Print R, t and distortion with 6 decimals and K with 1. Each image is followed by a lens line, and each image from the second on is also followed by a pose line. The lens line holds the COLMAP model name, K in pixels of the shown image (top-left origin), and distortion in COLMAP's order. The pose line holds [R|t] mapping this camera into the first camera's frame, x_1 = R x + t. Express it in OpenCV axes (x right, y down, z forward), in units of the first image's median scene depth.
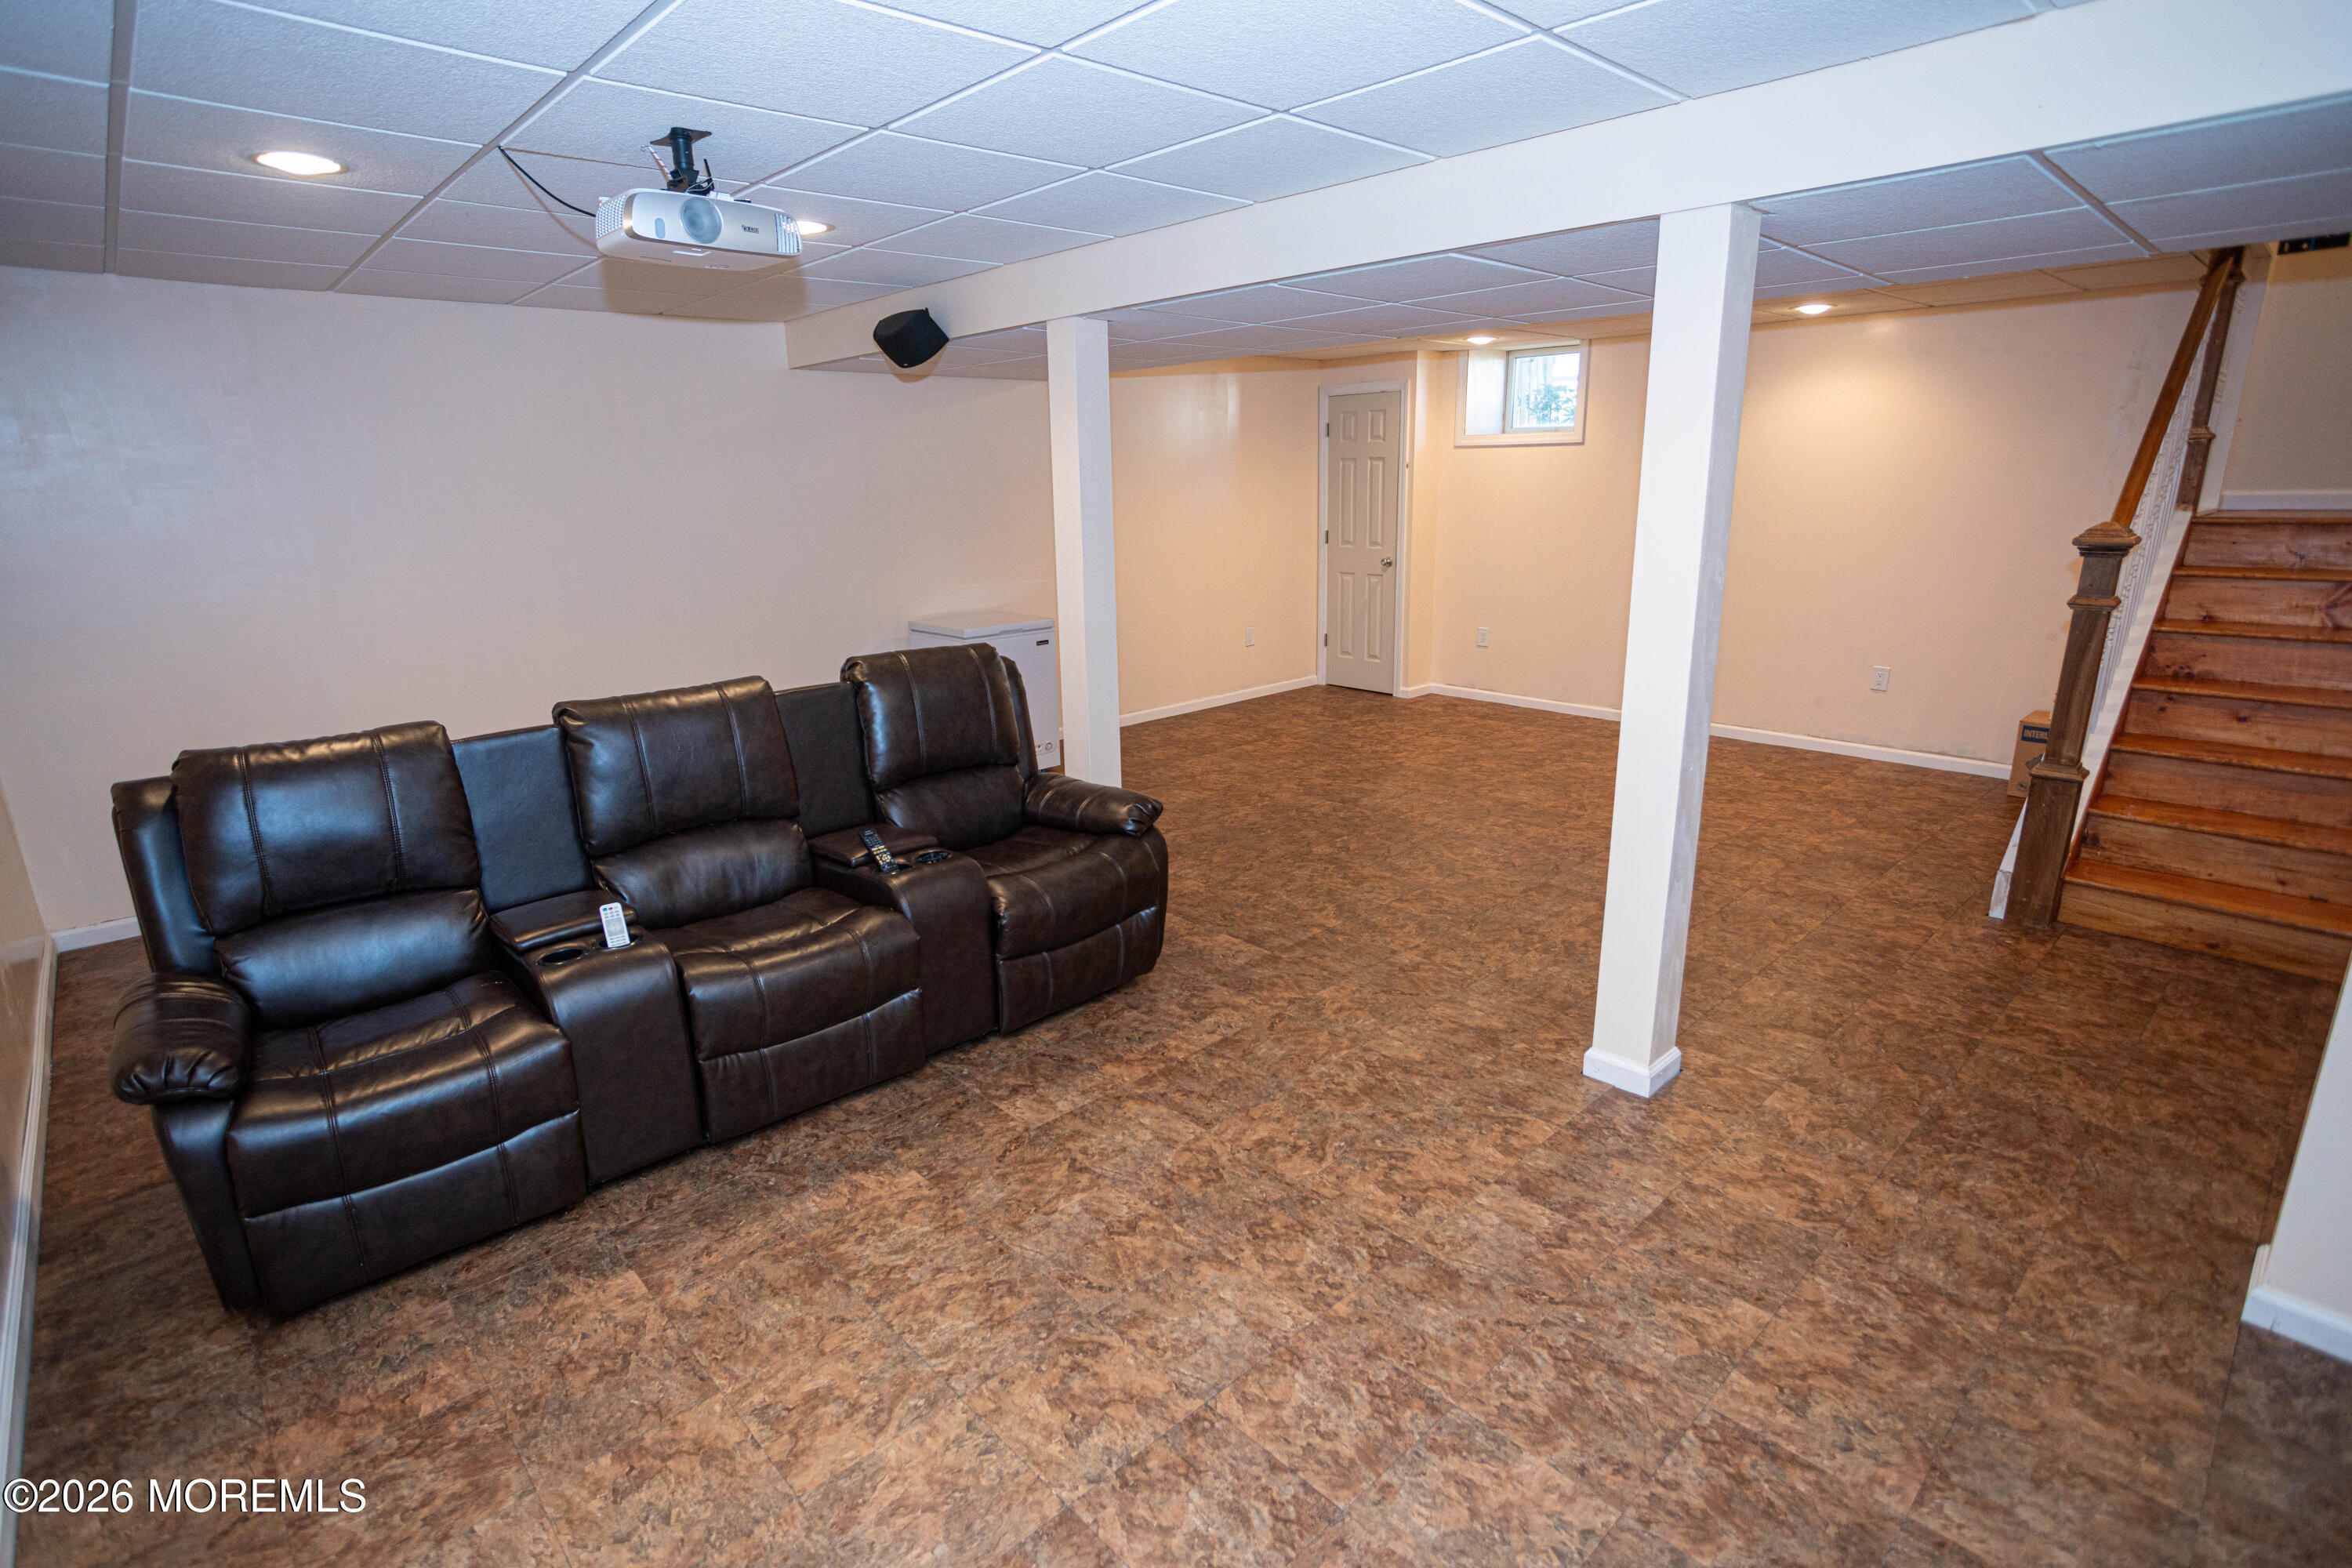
lens RADIAL K [[1141.2, 0, 1167.8], [0, 1141.2, 790.9], [0, 0, 1]] dist [-0.061697, 0.035261]
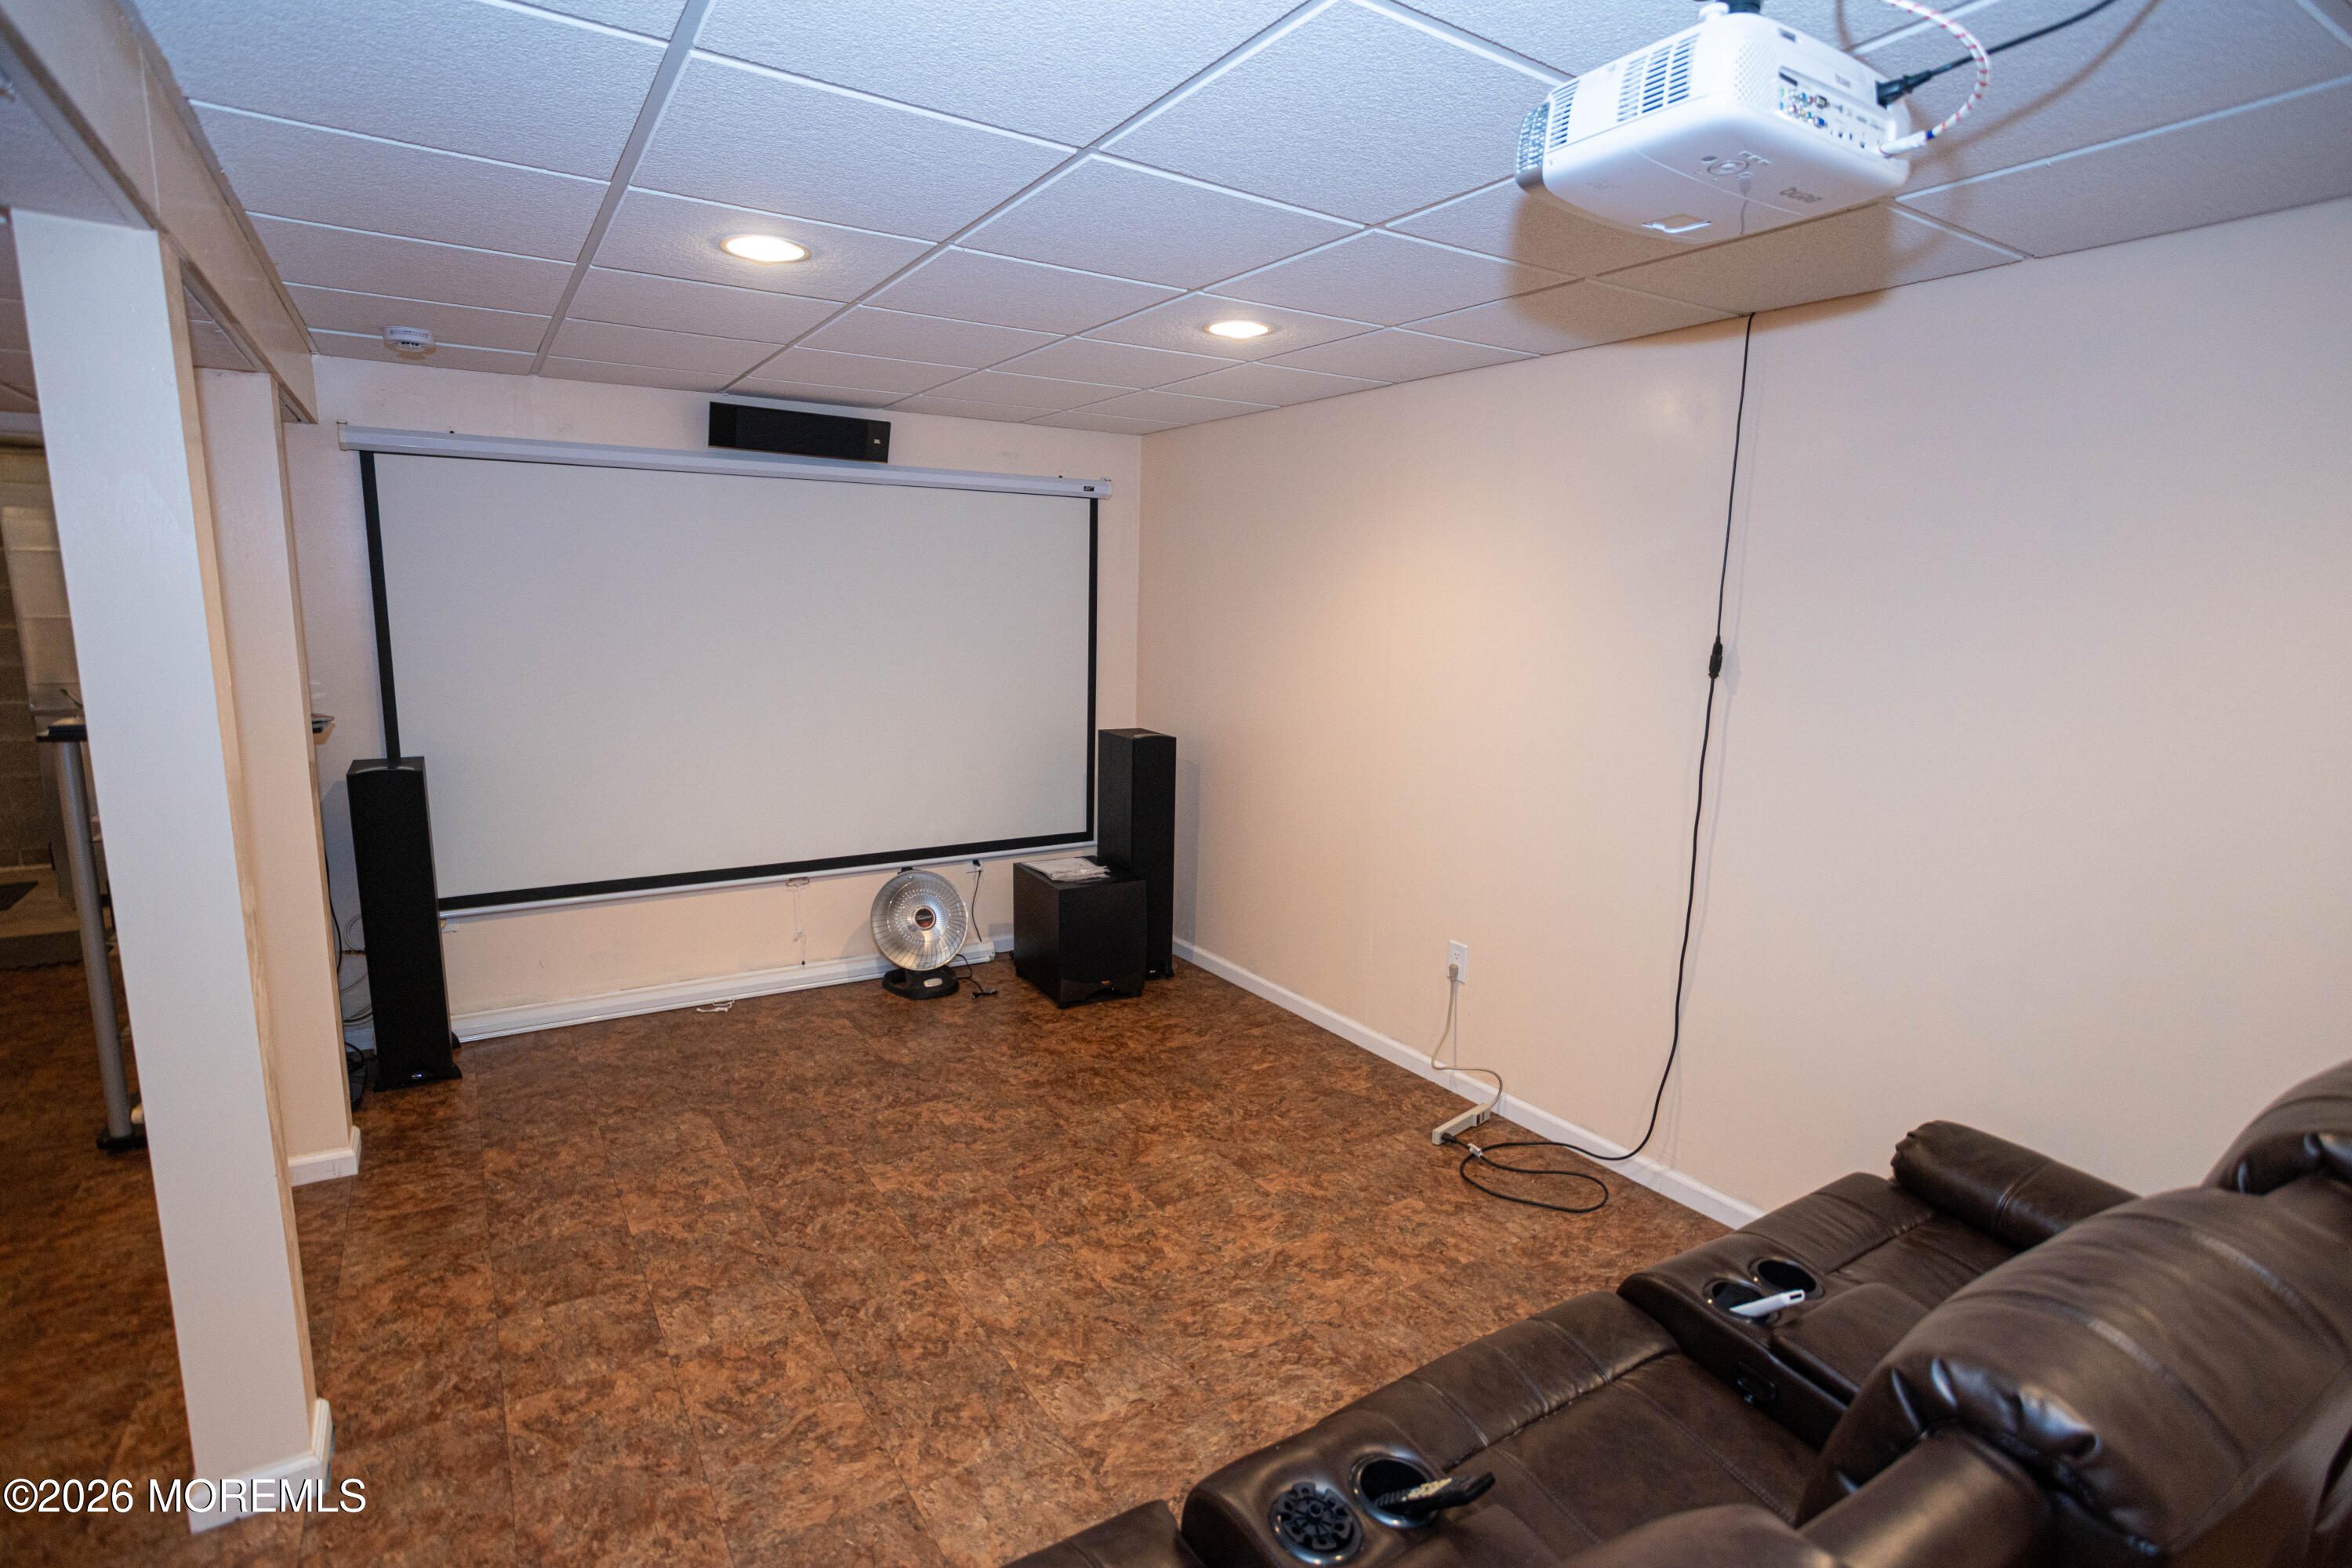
lens RADIAL K [[1141.2, 0, 1167.8], [0, 1141.2, 790.9], [0, 0, 1]] dist [-0.061697, 0.035261]
pose [[-0.982657, -0.031339, 0.182765, -0.286621], [0.049175, 0.906285, 0.419798, -0.468803], [-0.178793, 0.421505, -0.889026, 1.640806]]
